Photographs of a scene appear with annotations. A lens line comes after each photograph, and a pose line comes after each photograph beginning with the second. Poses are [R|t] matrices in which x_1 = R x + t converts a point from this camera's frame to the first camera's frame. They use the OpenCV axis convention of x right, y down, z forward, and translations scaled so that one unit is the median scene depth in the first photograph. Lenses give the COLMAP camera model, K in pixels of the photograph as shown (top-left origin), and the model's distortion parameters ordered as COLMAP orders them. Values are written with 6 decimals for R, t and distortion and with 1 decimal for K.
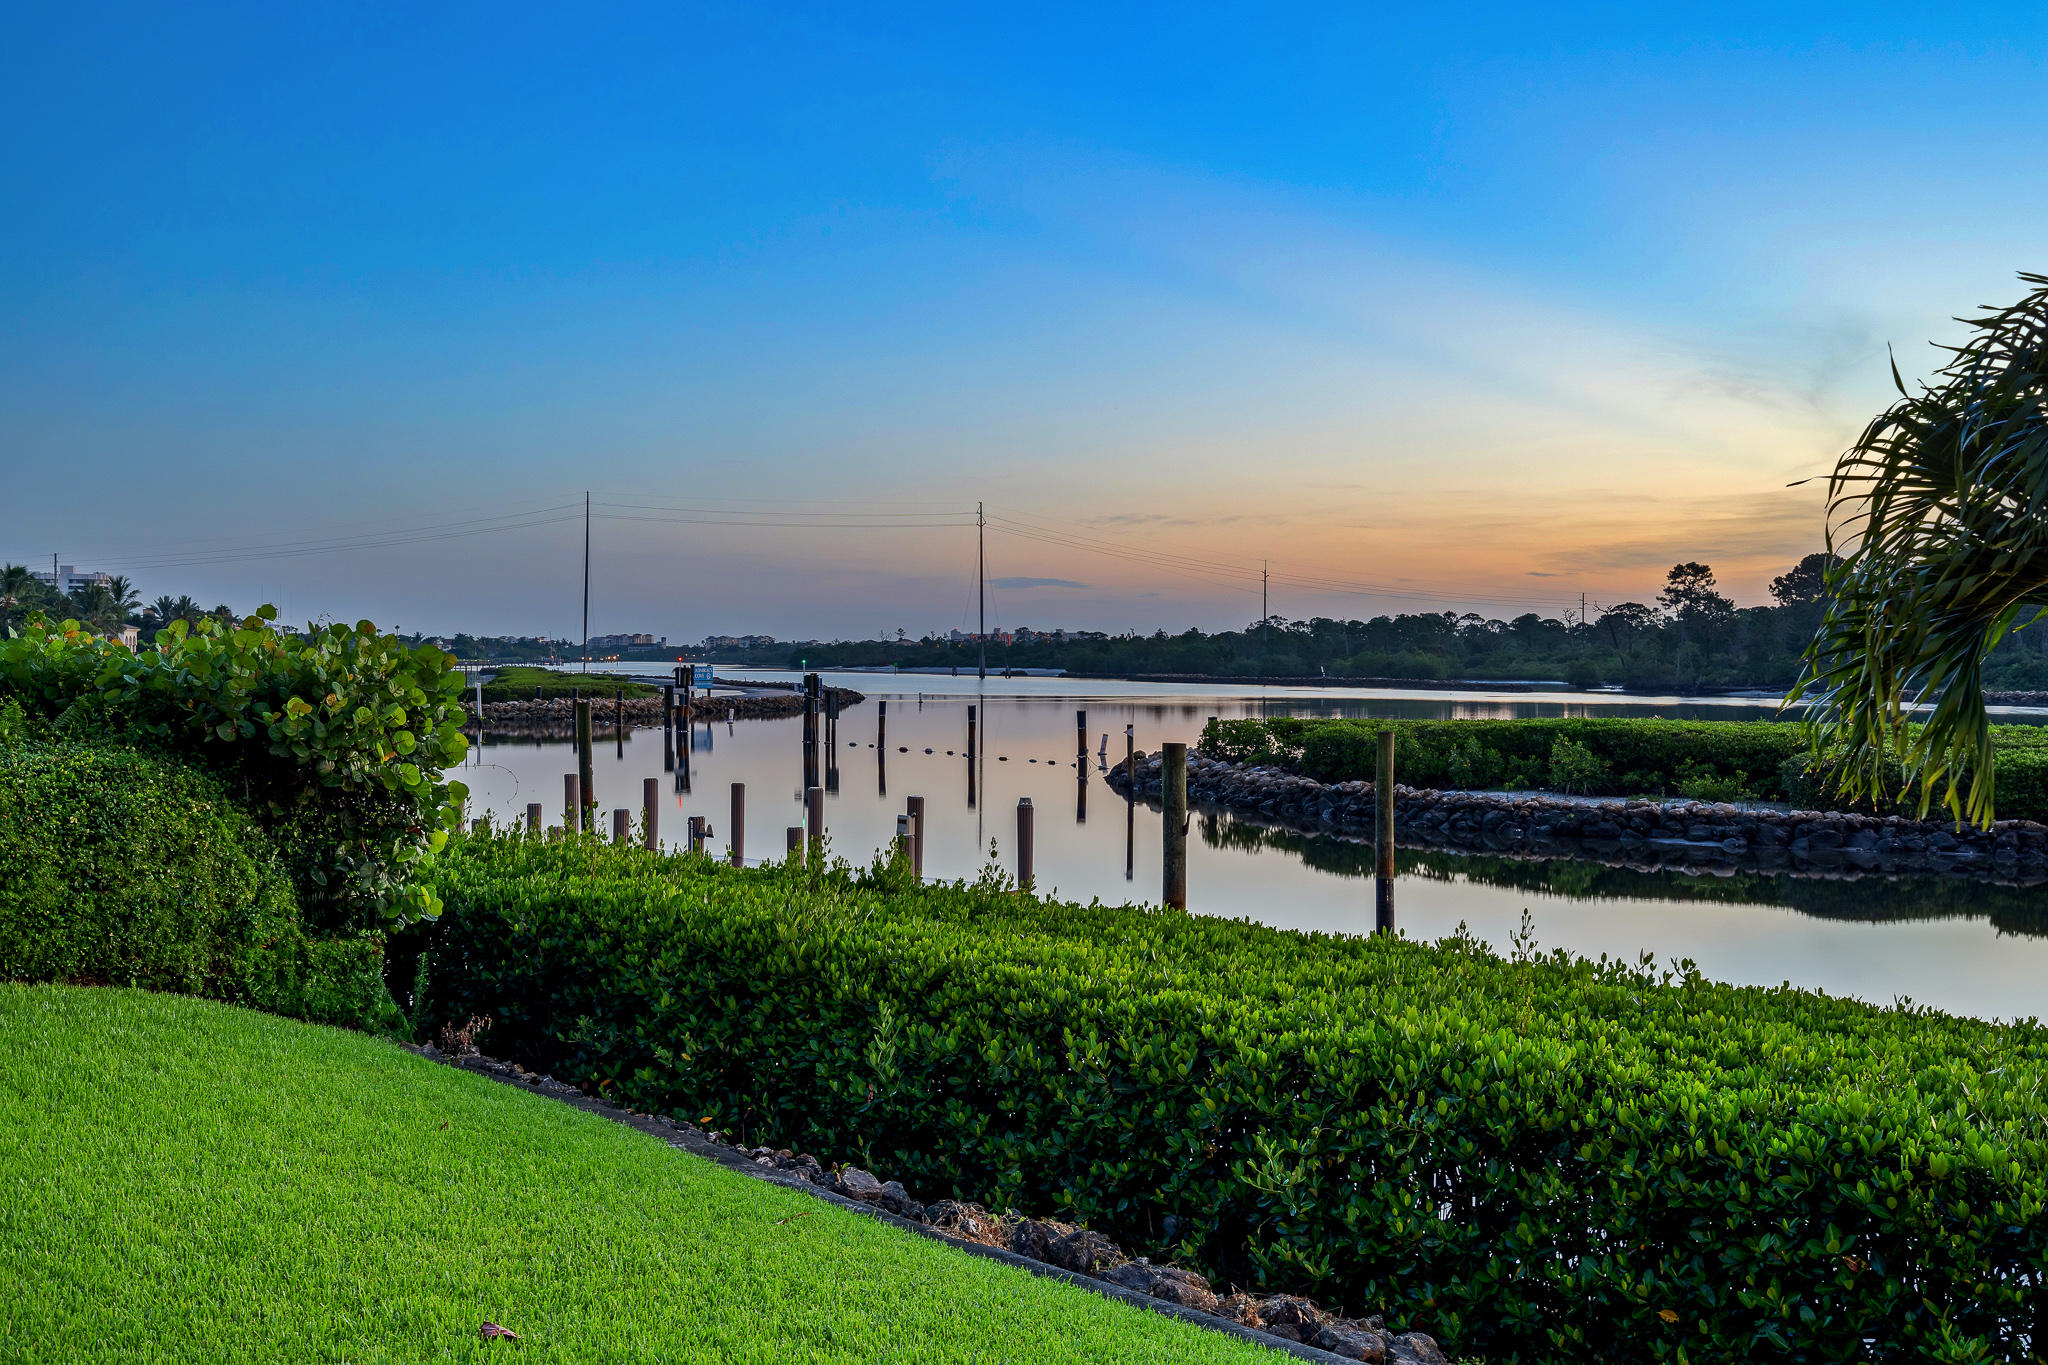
lens RADIAL K [[2007.7, 0, 1024.0], [0, 2007.7, 682.5], [0, 0, 1]] dist [0.001590, 0.008124]
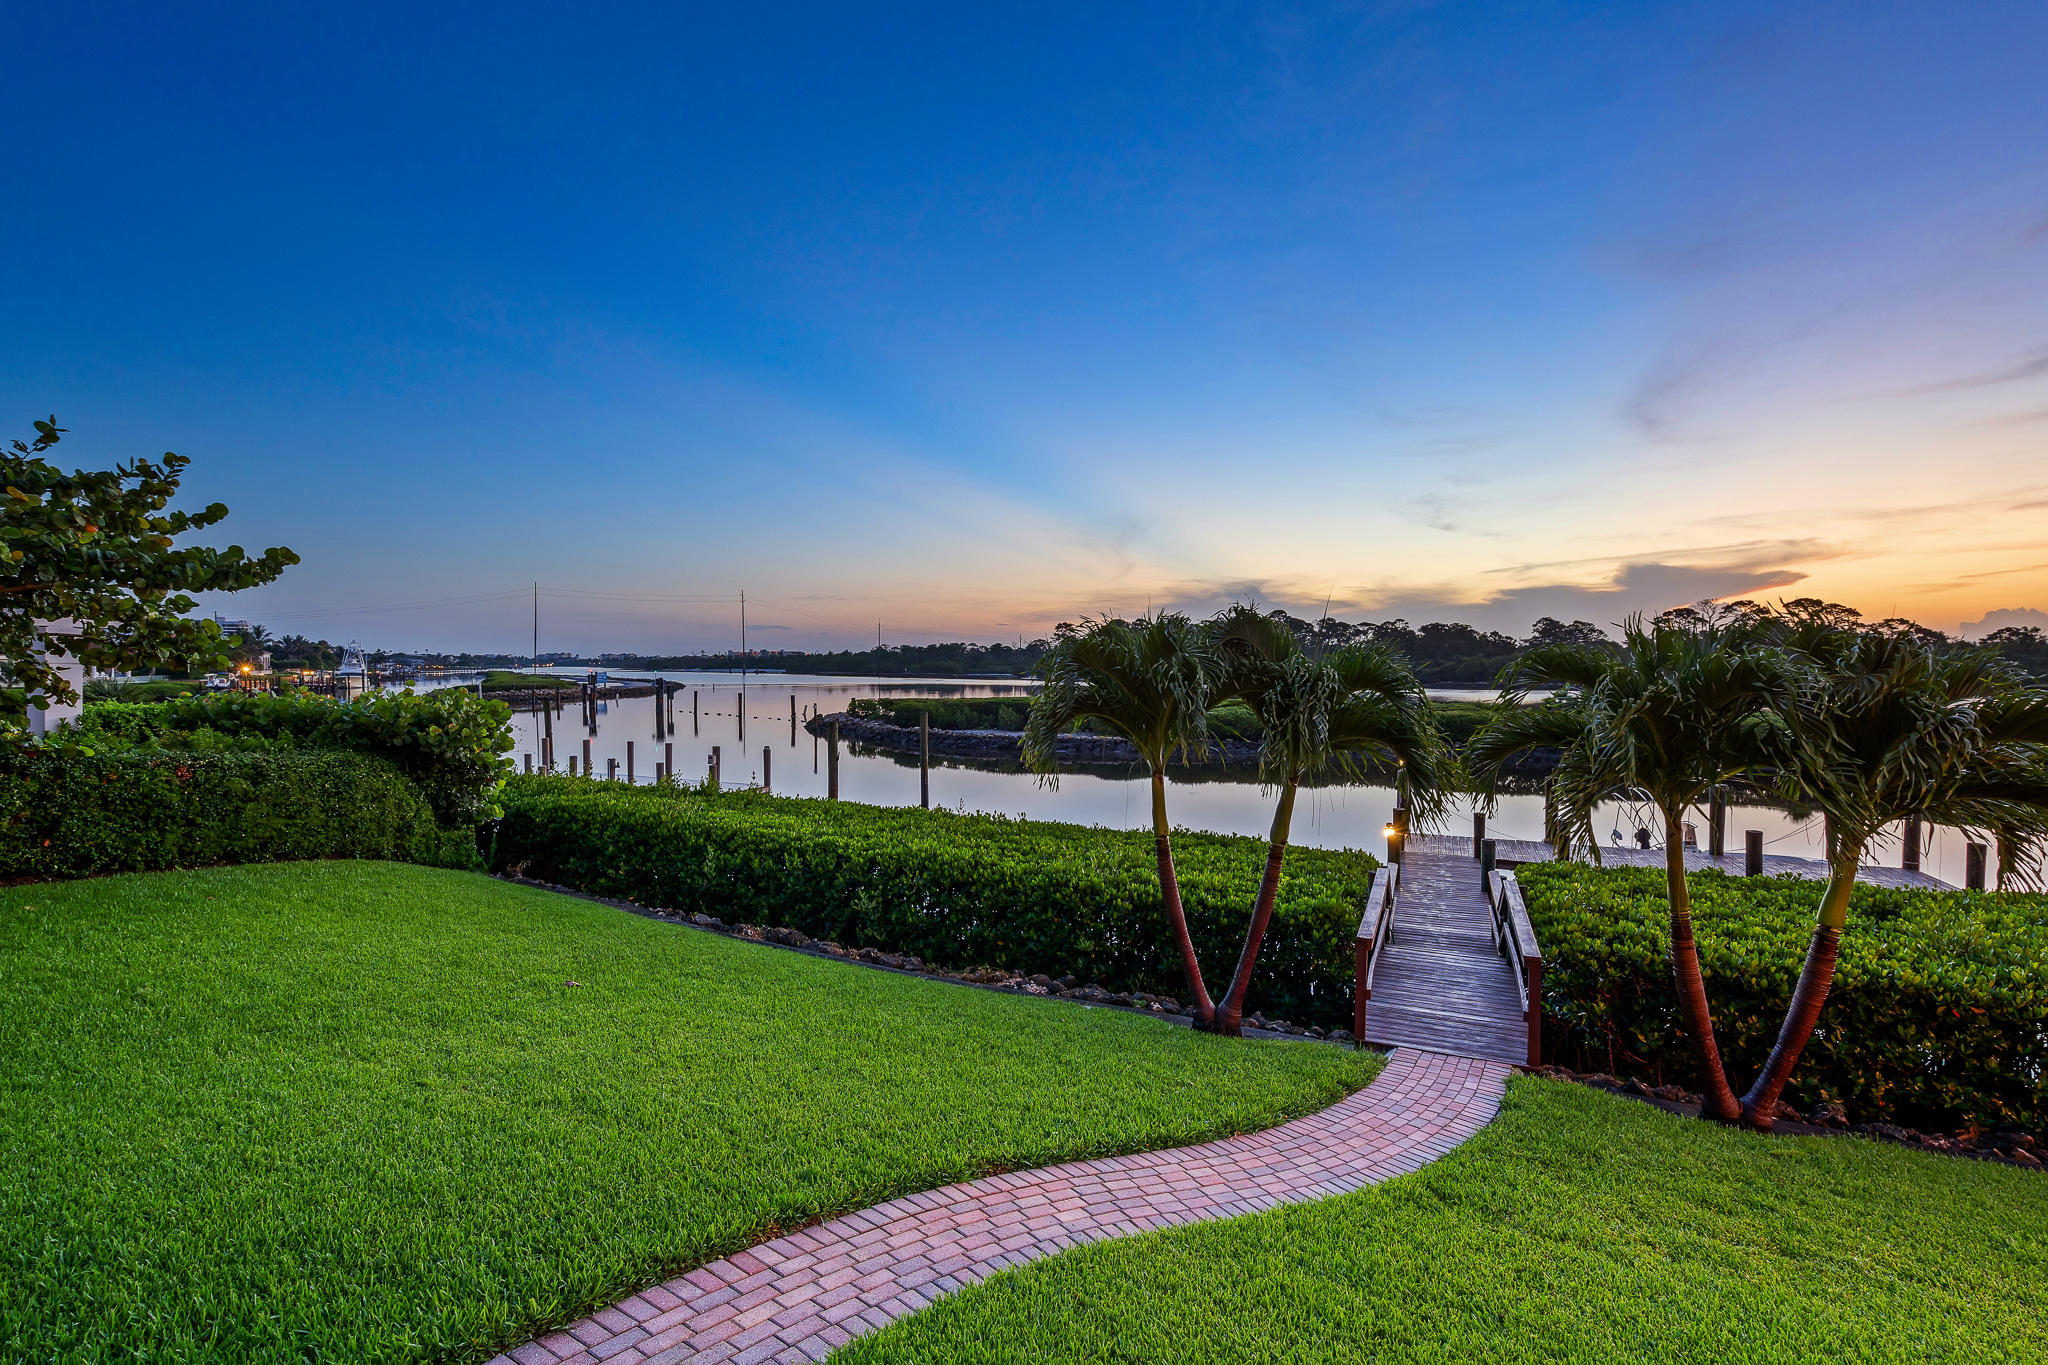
lens RADIAL K [[921.9, 0, 1024.0], [0, 921.9, 682.5], [0, 0, 1]] dist [-0.001672, 0.001145]
pose [[0.962692, -0.010274, 0.270405, -0.001416], [0.007695, 0.999914, 0.010595, -0.044019], [-0.270490, -0.008119, 0.962688, -0.169562]]
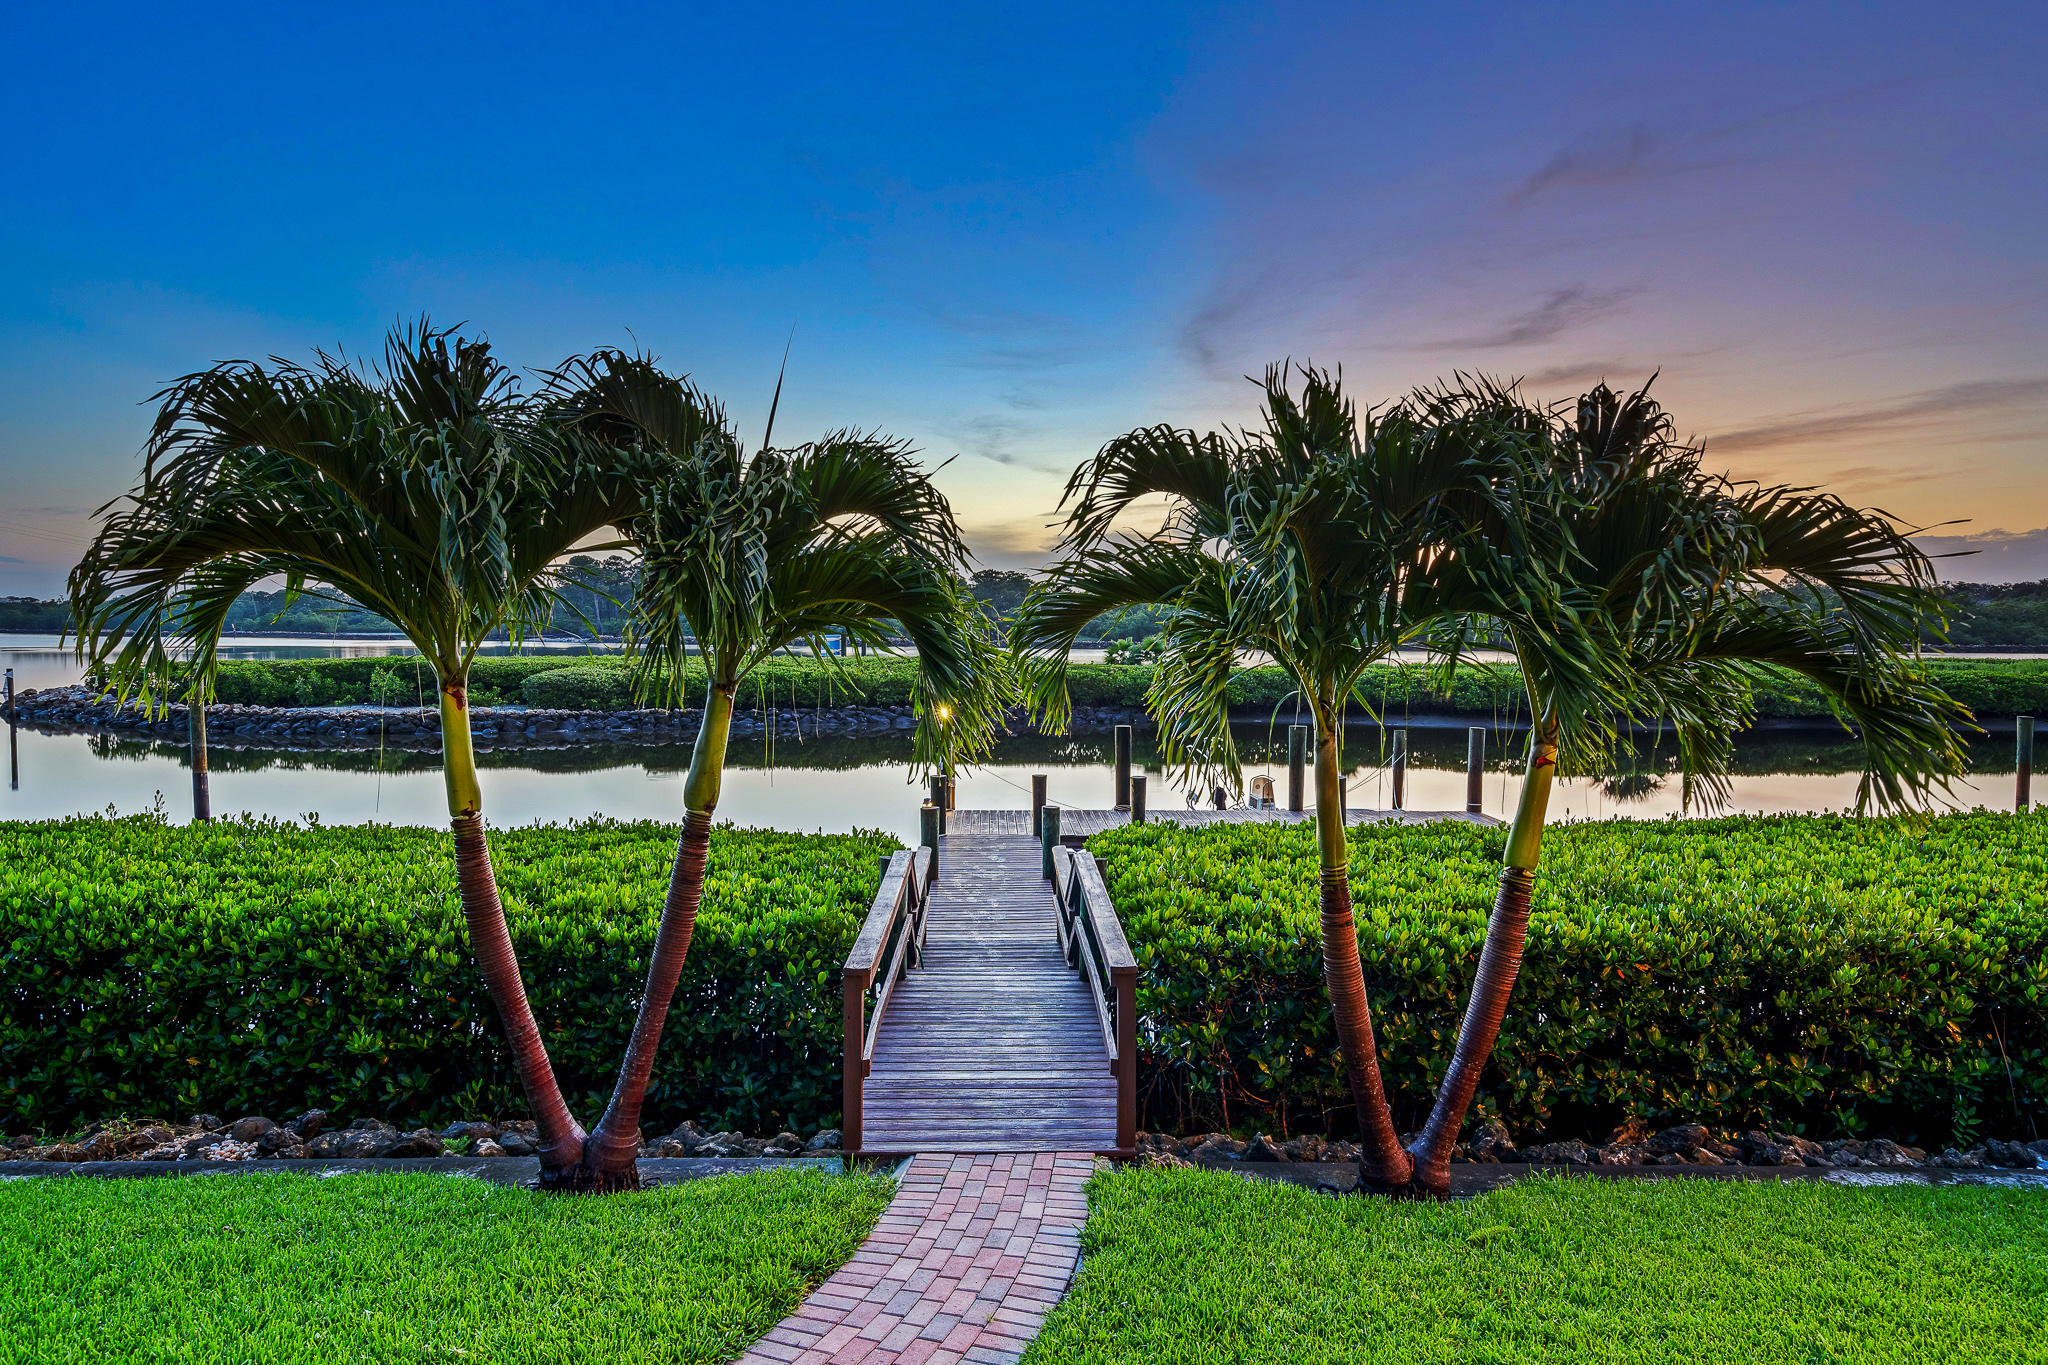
lens RADIAL K [[1199.9, 0, 1024.0], [0, 1199.9, 682.5], [0, 0, 1]] dist [0.005826, 0.002243]
pose [[0.750402, -0.034913, 0.660060, 0.121394], [0.007743, 0.999000, 0.044039, 0.003355], [-0.660937, -0.027936, 0.749921, -0.030249]]
